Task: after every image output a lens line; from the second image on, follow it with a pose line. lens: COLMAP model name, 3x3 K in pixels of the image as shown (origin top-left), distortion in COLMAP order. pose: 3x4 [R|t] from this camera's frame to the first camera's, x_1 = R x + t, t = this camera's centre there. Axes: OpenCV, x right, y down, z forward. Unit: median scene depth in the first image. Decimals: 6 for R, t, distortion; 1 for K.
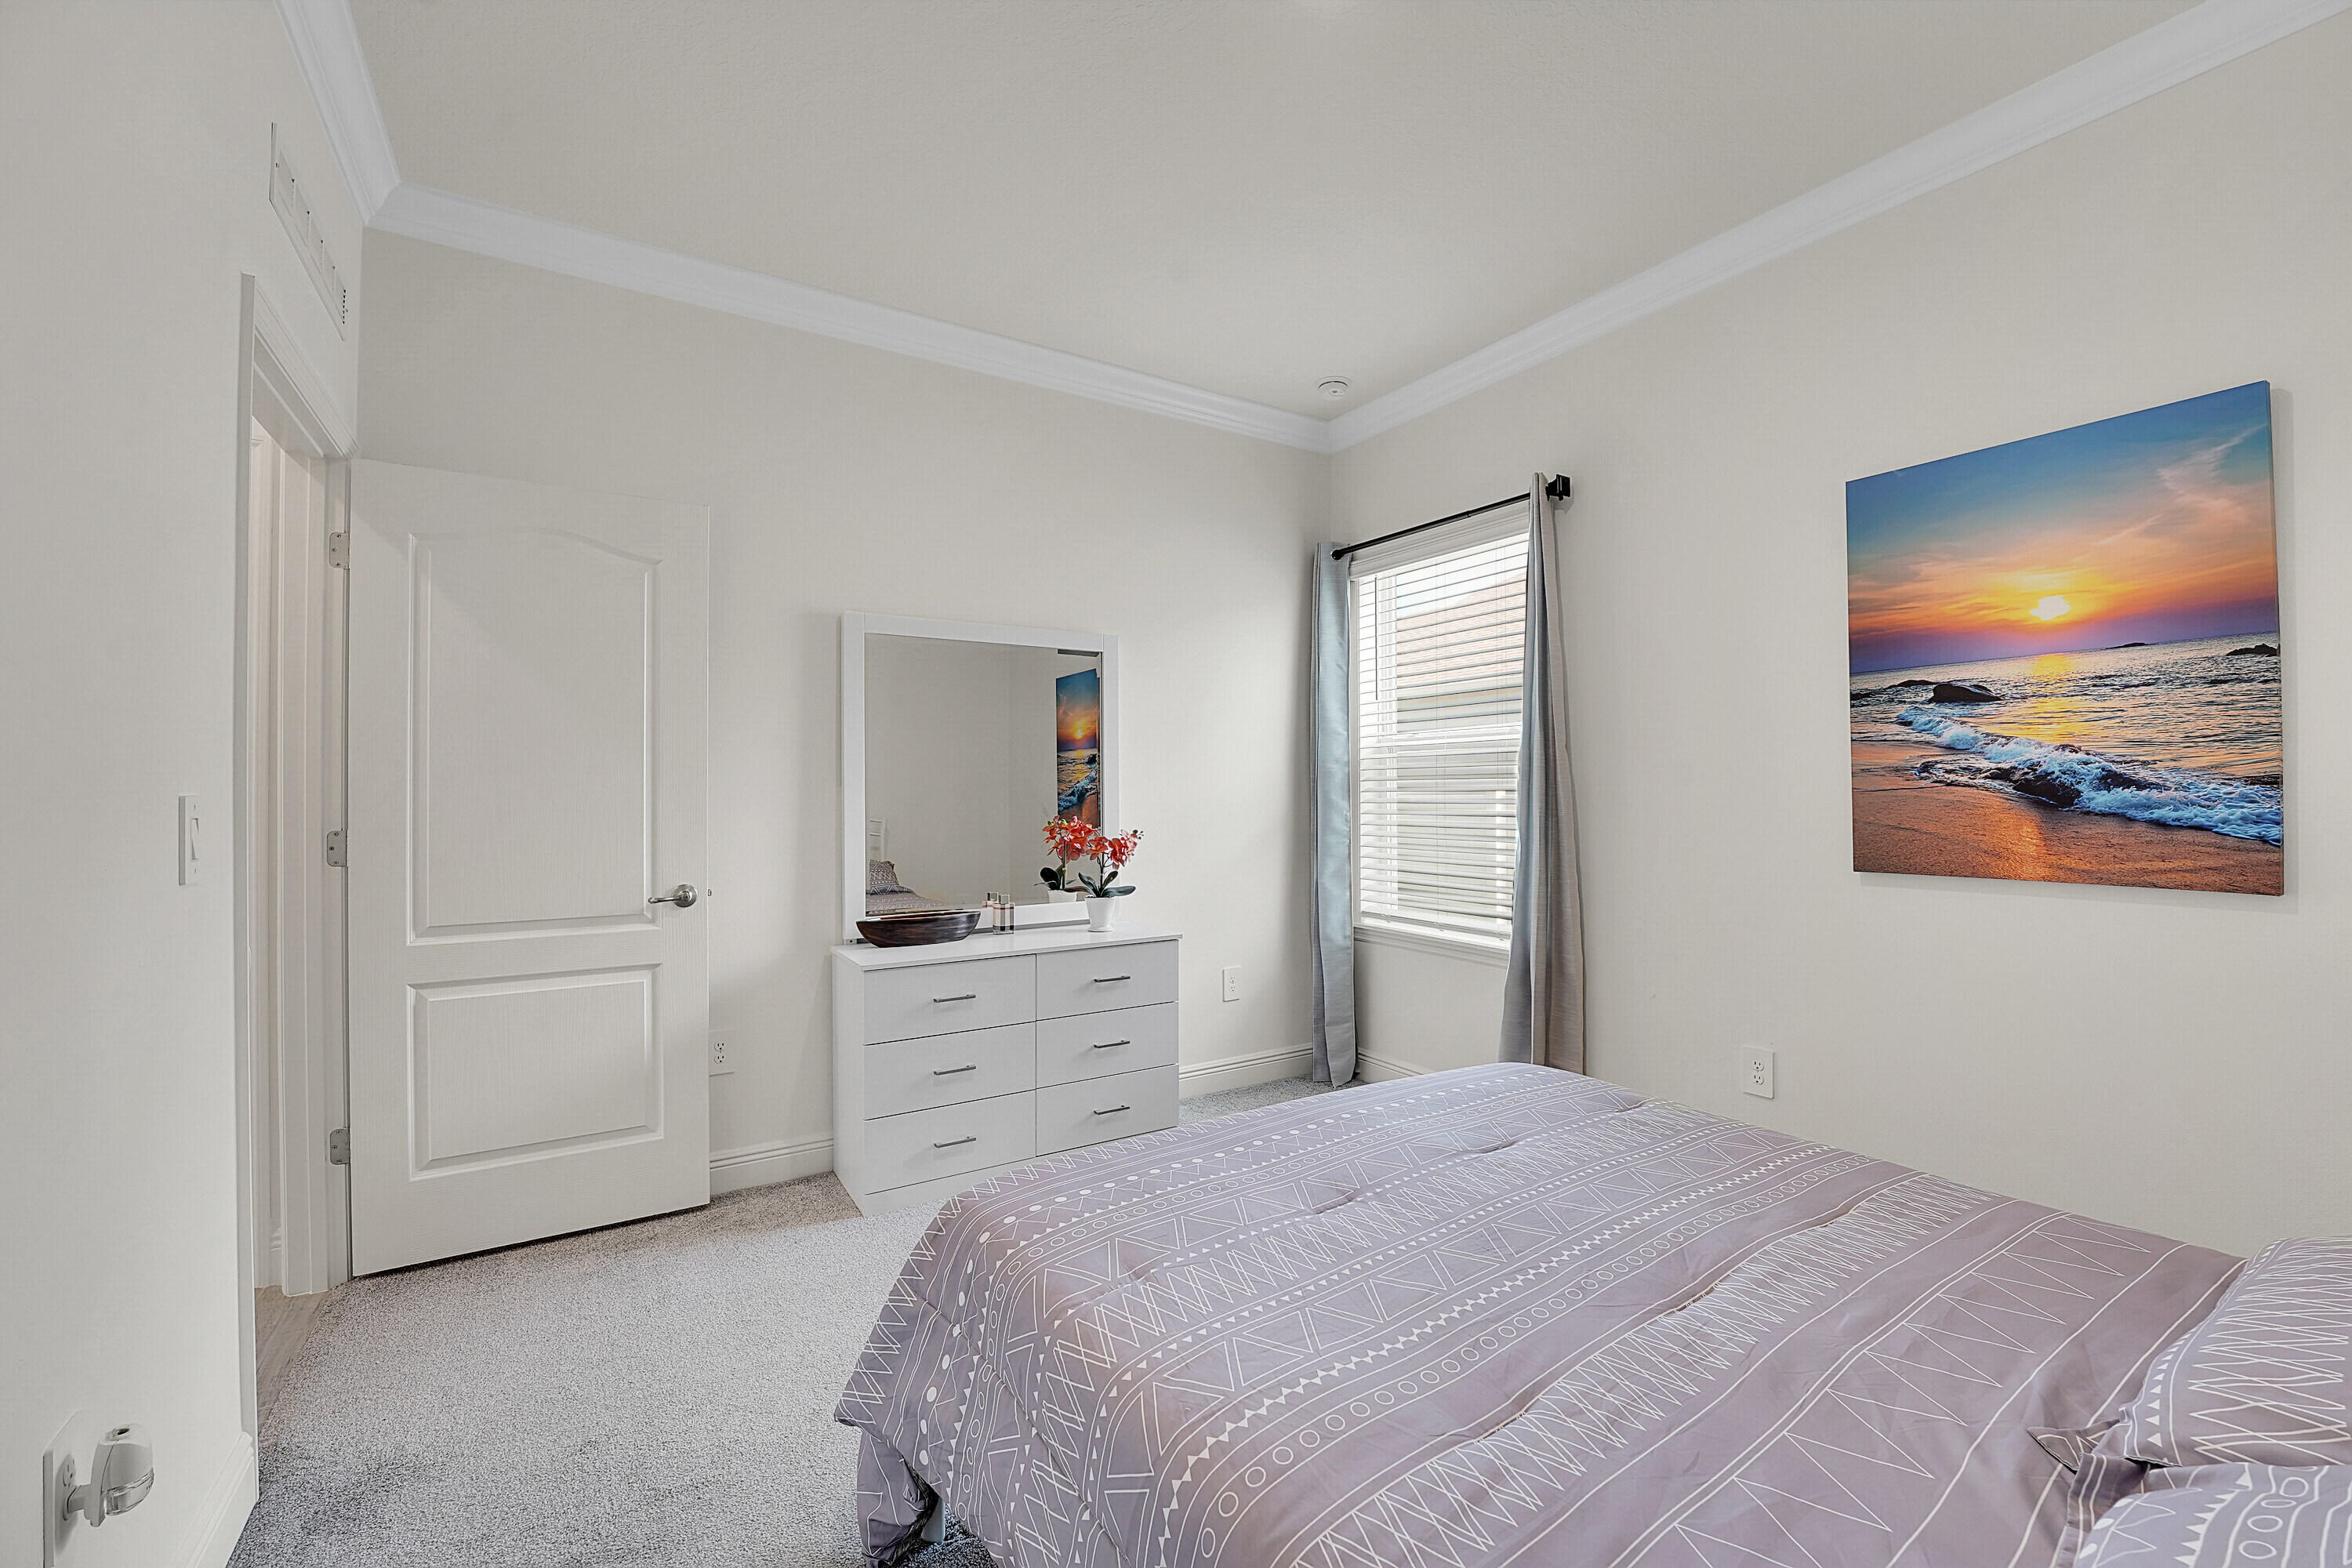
lens RADIAL K [[952.8, 0, 1183.4], [0, 952.8, 785.1], [0, 0, 1]] dist [-0.025988, 0.002010]
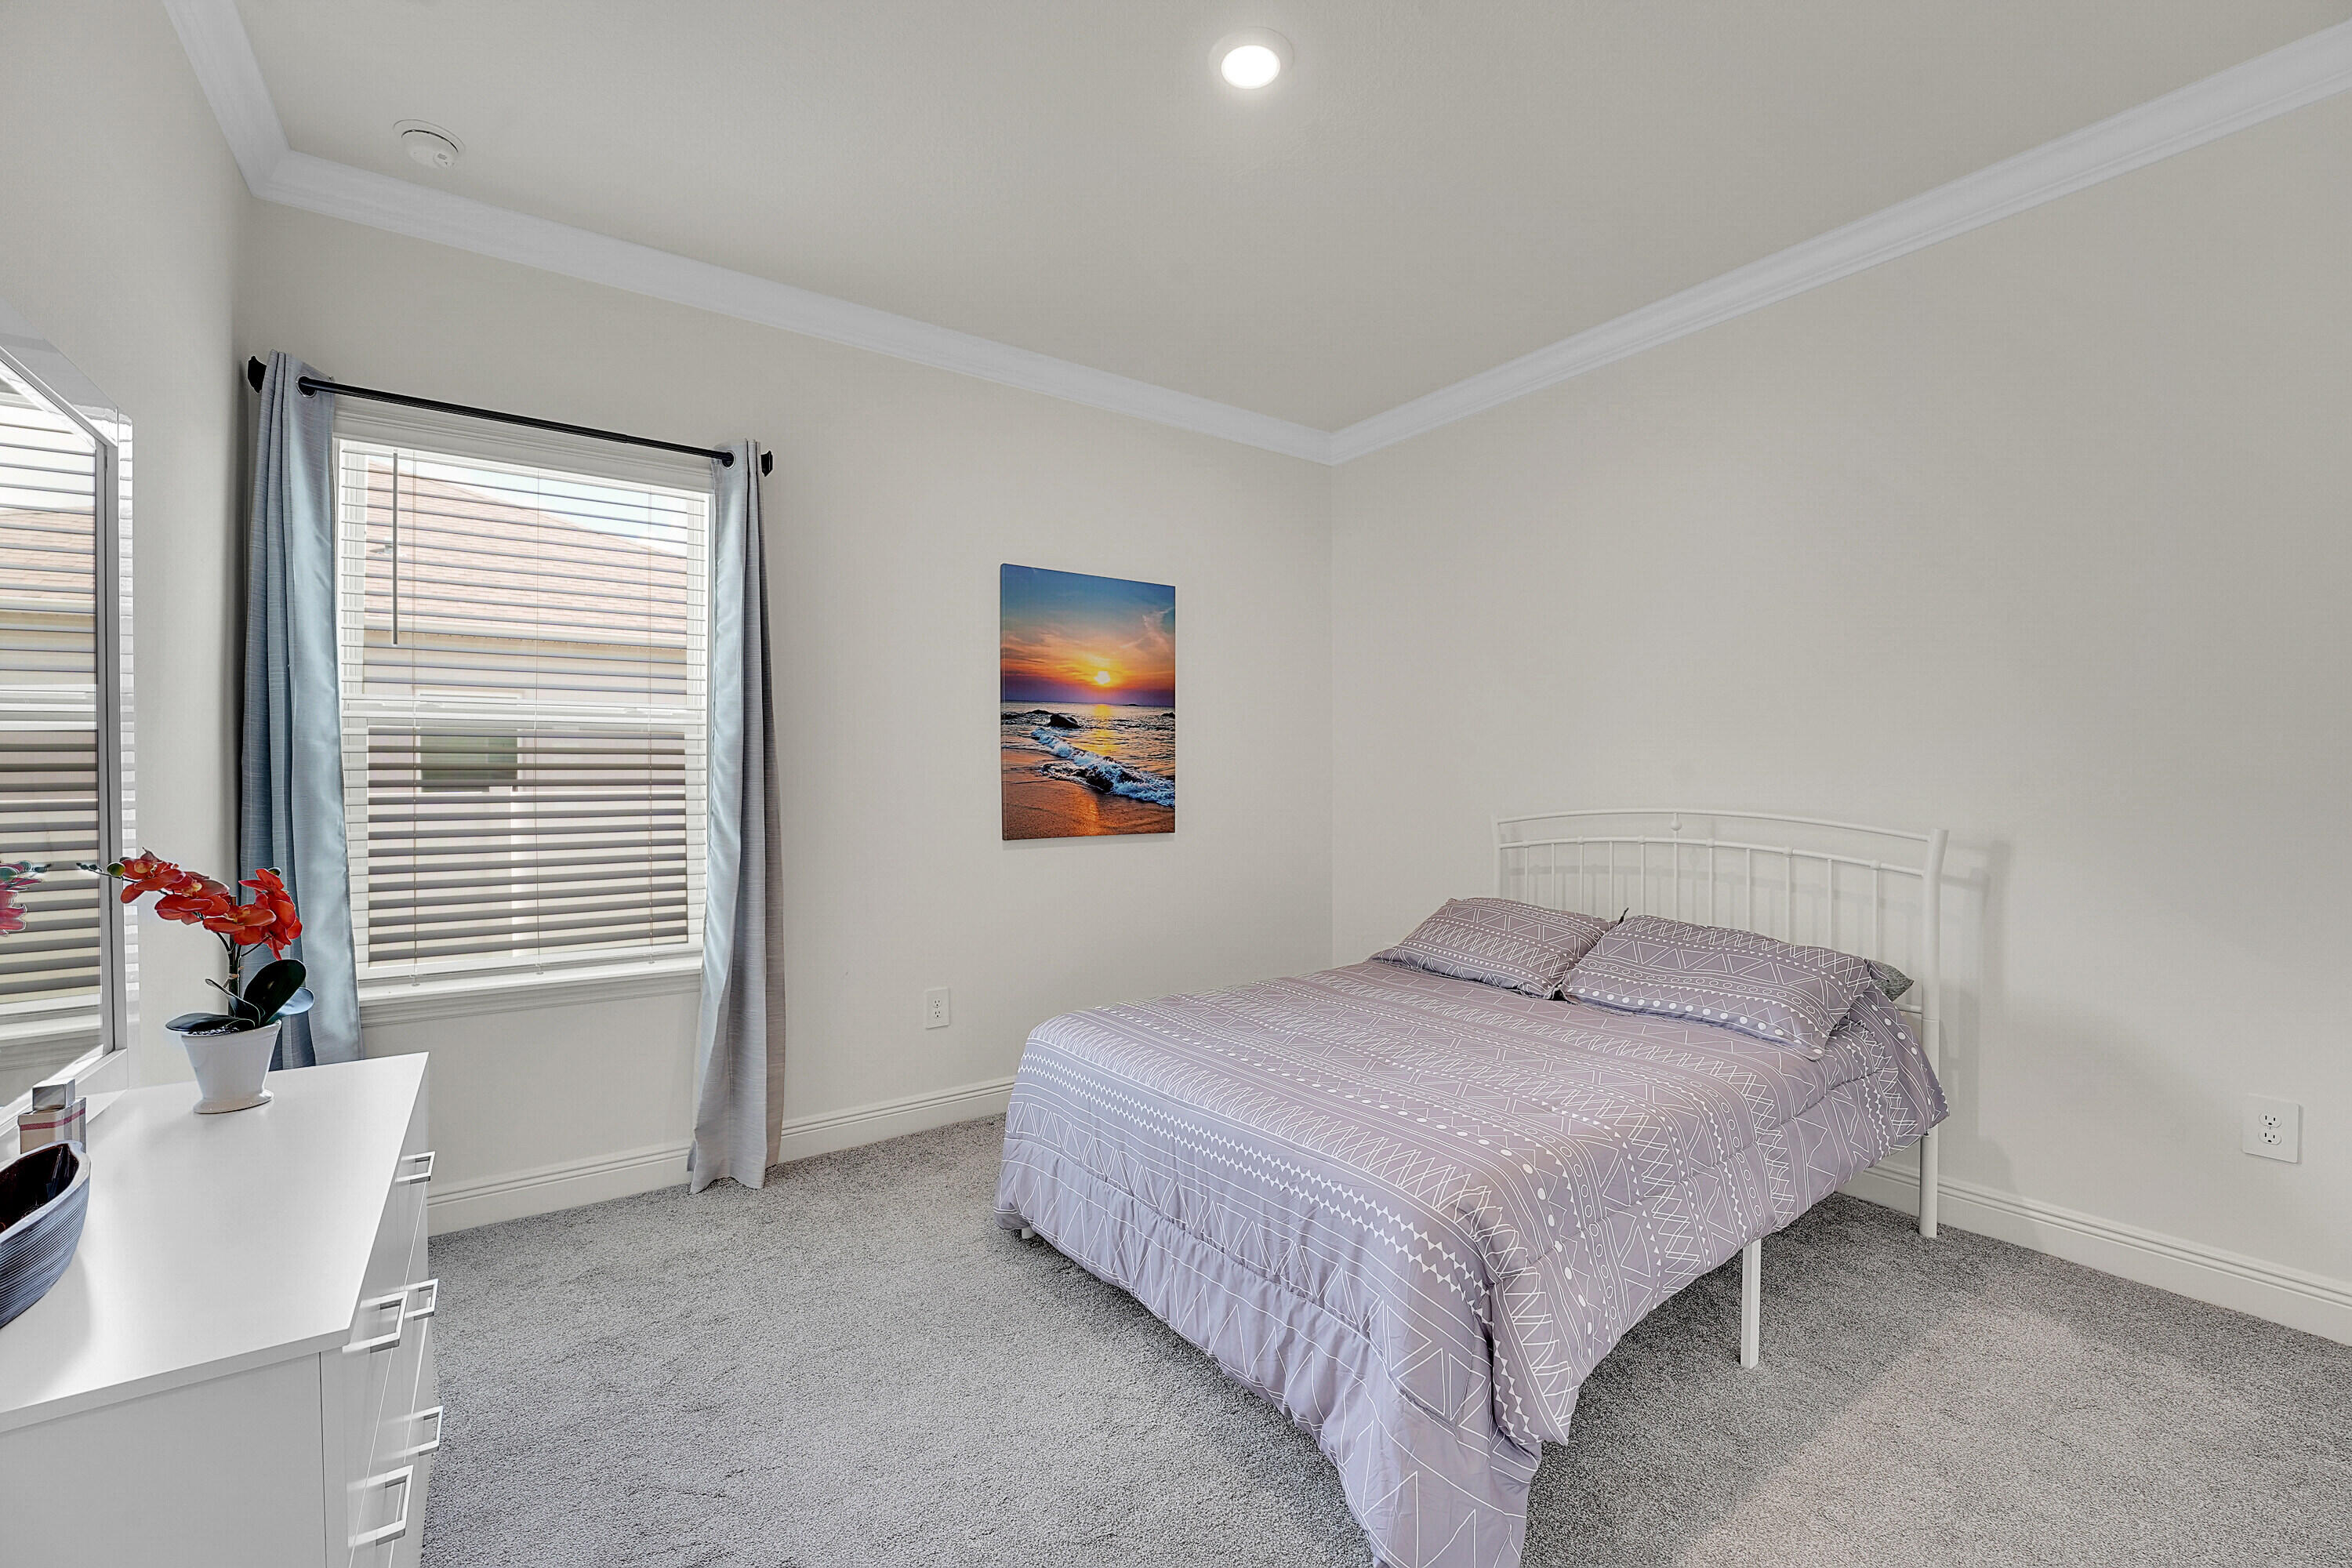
lens RADIAL K [[952.8, 0, 1180.0], [0, 952.8, 781.5], [0, 0, 1]] dist [-0.025988, 0.002010]
pose [[-0.046152, 0.004172, 0.998926, -0.830161], [-0.000105, 0.999991, -0.004181, 0.010397], [-0.998934, -0.000298, -0.046151, 0.917331]]
